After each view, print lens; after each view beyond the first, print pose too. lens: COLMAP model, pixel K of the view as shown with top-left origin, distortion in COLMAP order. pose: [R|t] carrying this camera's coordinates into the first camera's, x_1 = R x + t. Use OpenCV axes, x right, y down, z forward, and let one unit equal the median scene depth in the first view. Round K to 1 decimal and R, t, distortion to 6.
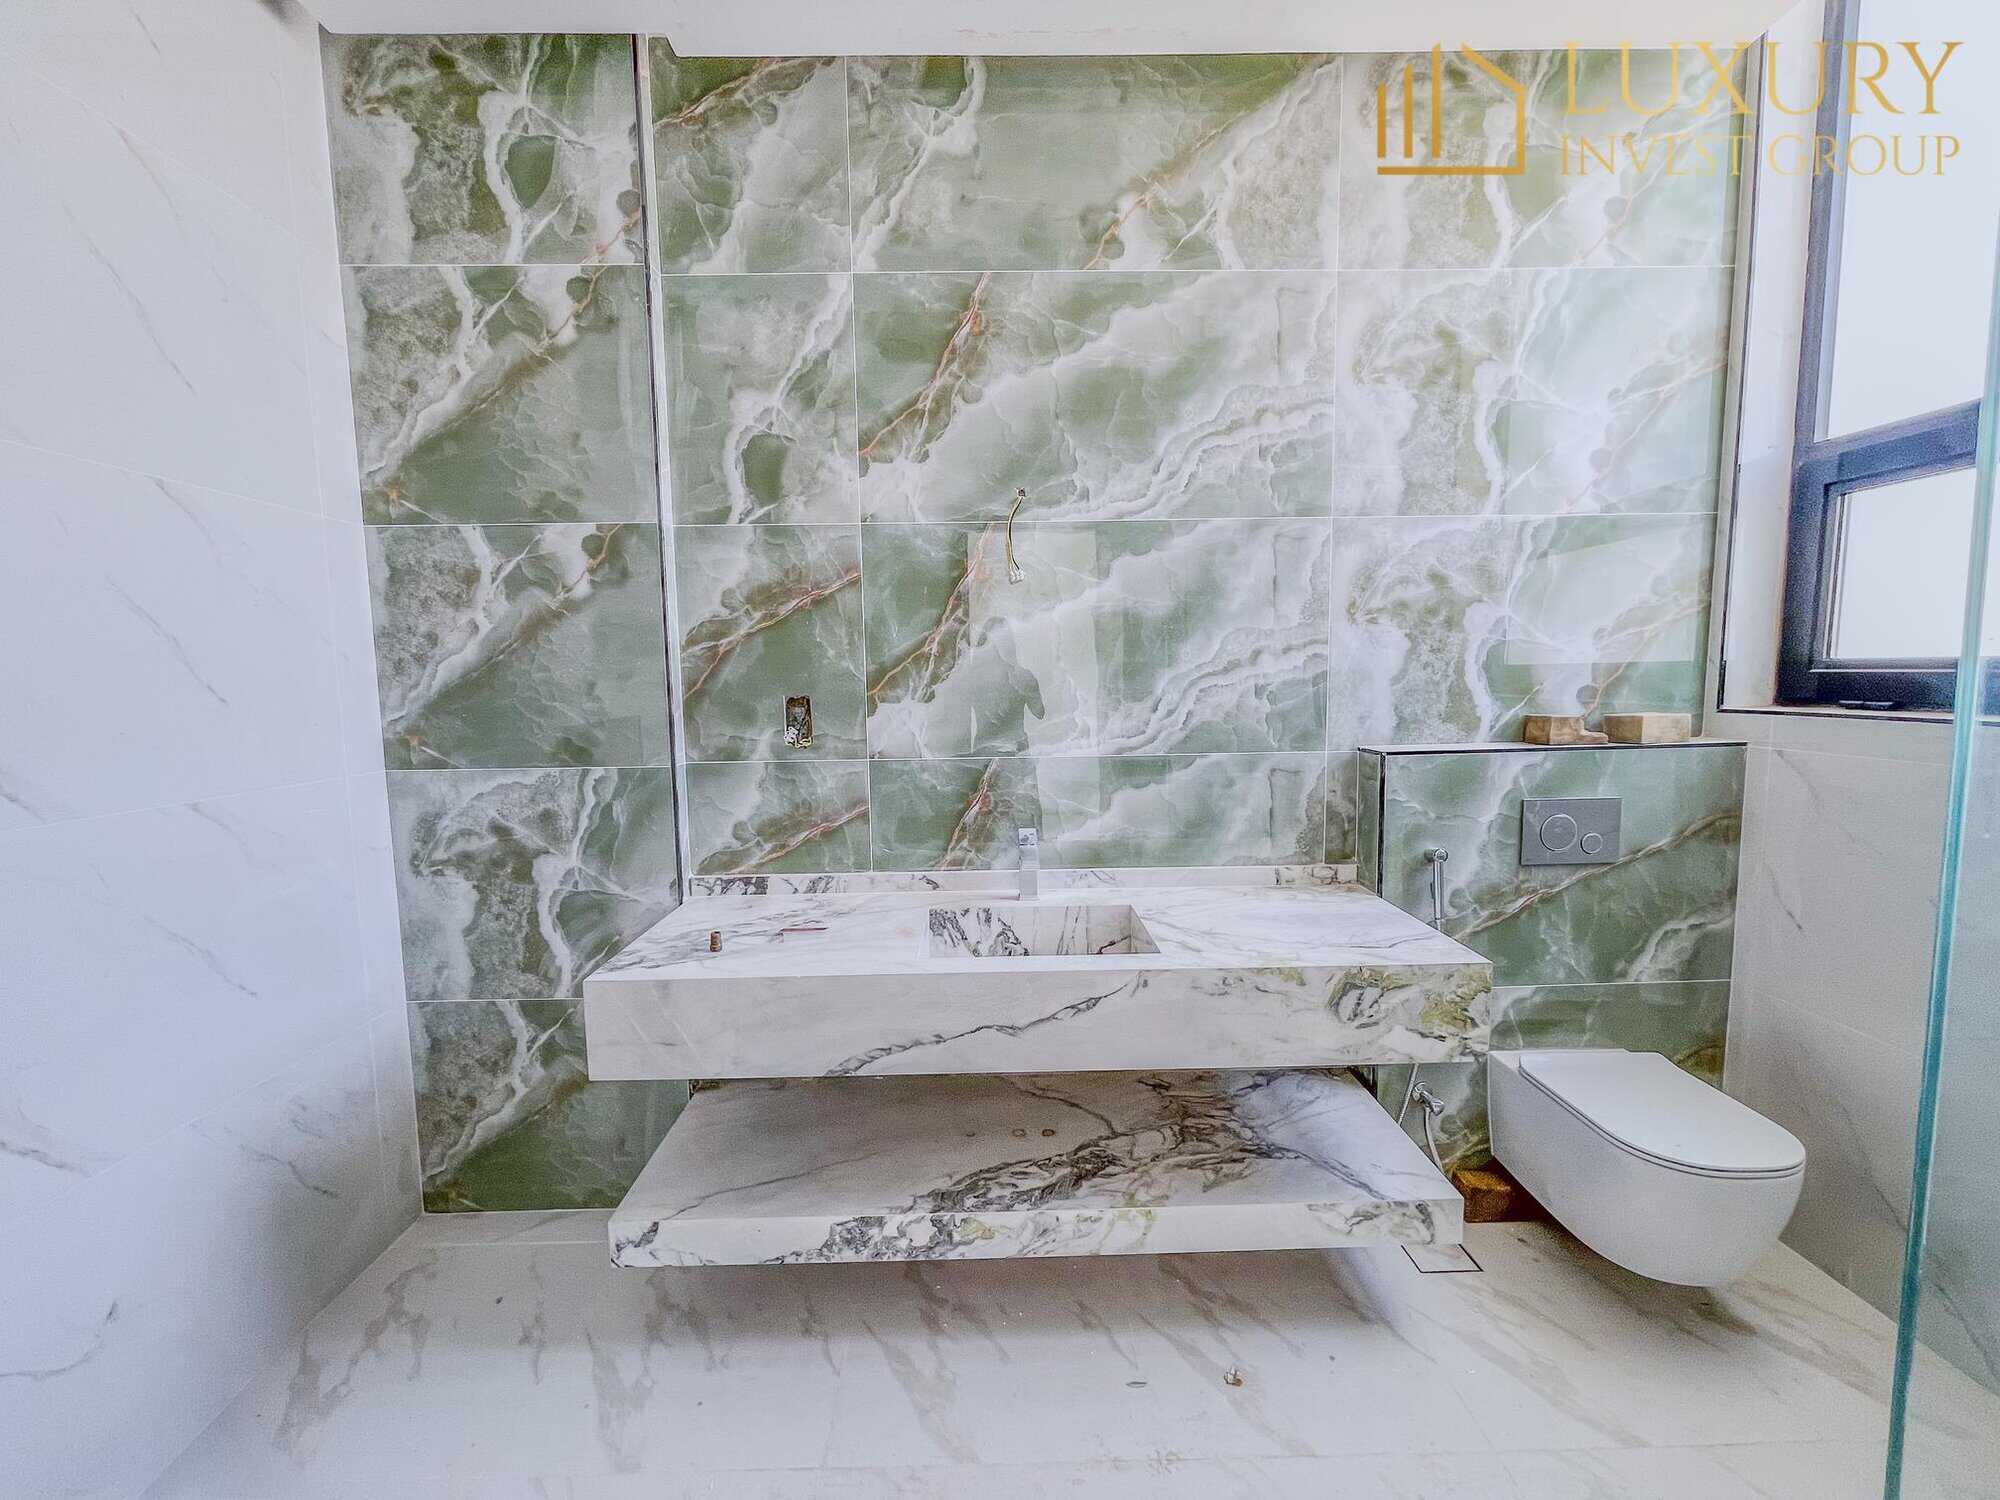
lens RADIAL K [[813.0, 0, 1000.0], [0, 813.0, 750.0], [0, 0, 1]] dist [-0.010936, 0.004343]
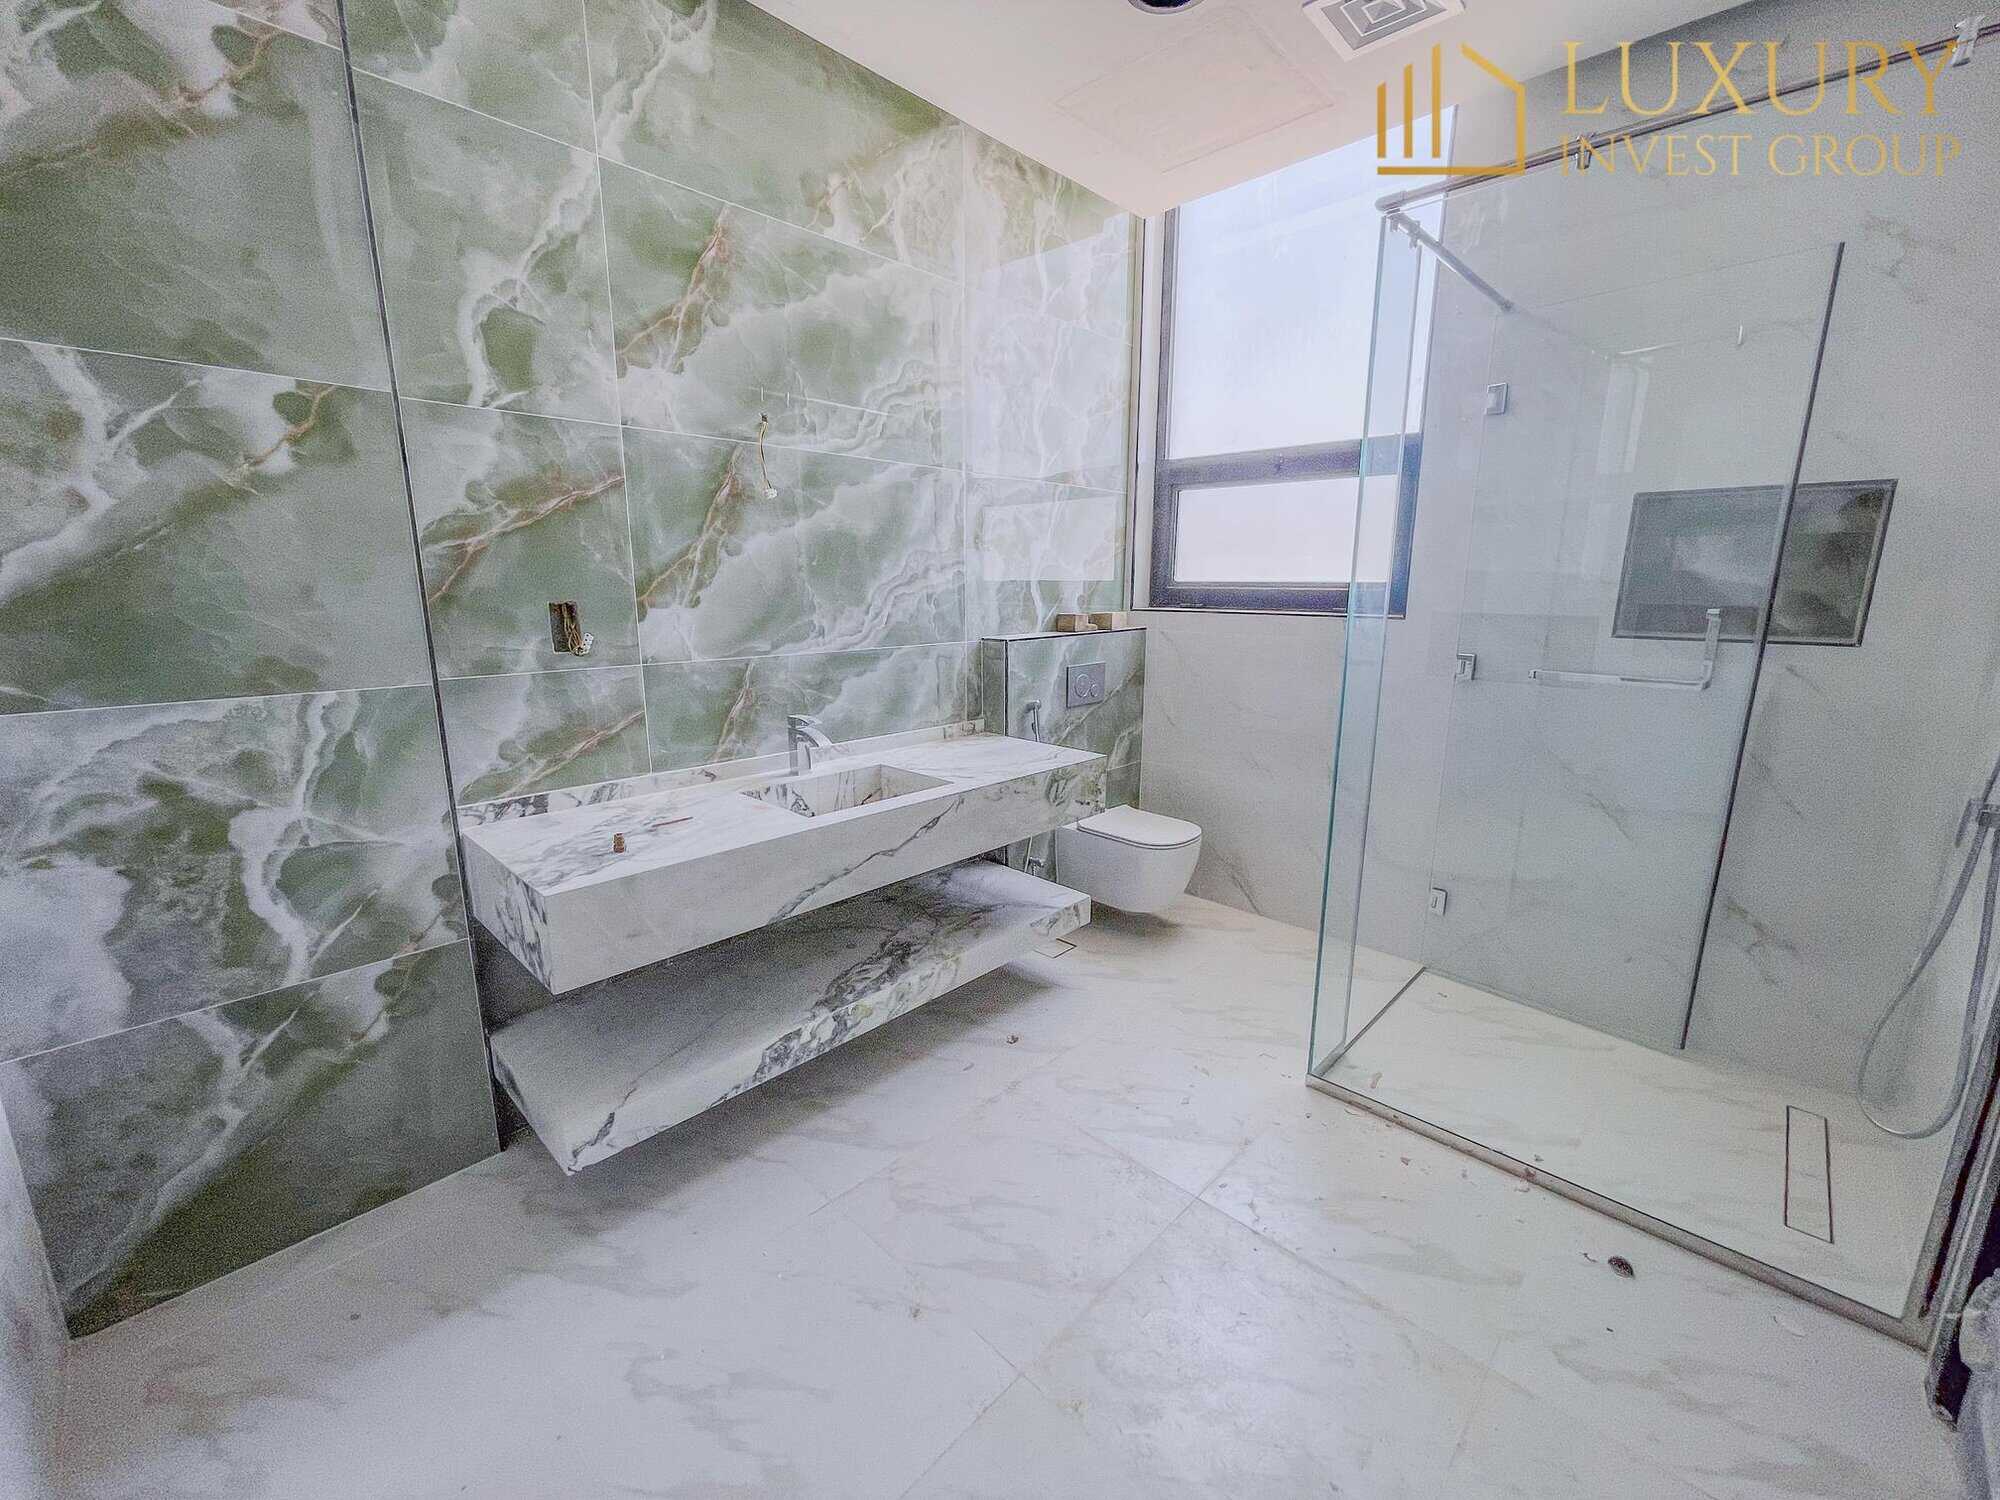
lens RADIAL K [[813.0, 0, 1000.0], [0, 813.0, 750.0], [0, 0, 1]] dist [-0.010936, 0.004343]
pose [[0.700985, -0.128550, 0.701495, -0.599309], [0.051601, 0.990185, 0.129890, 0.008976], [-0.711307, -0.054853, 0.700738, -0.047984]]
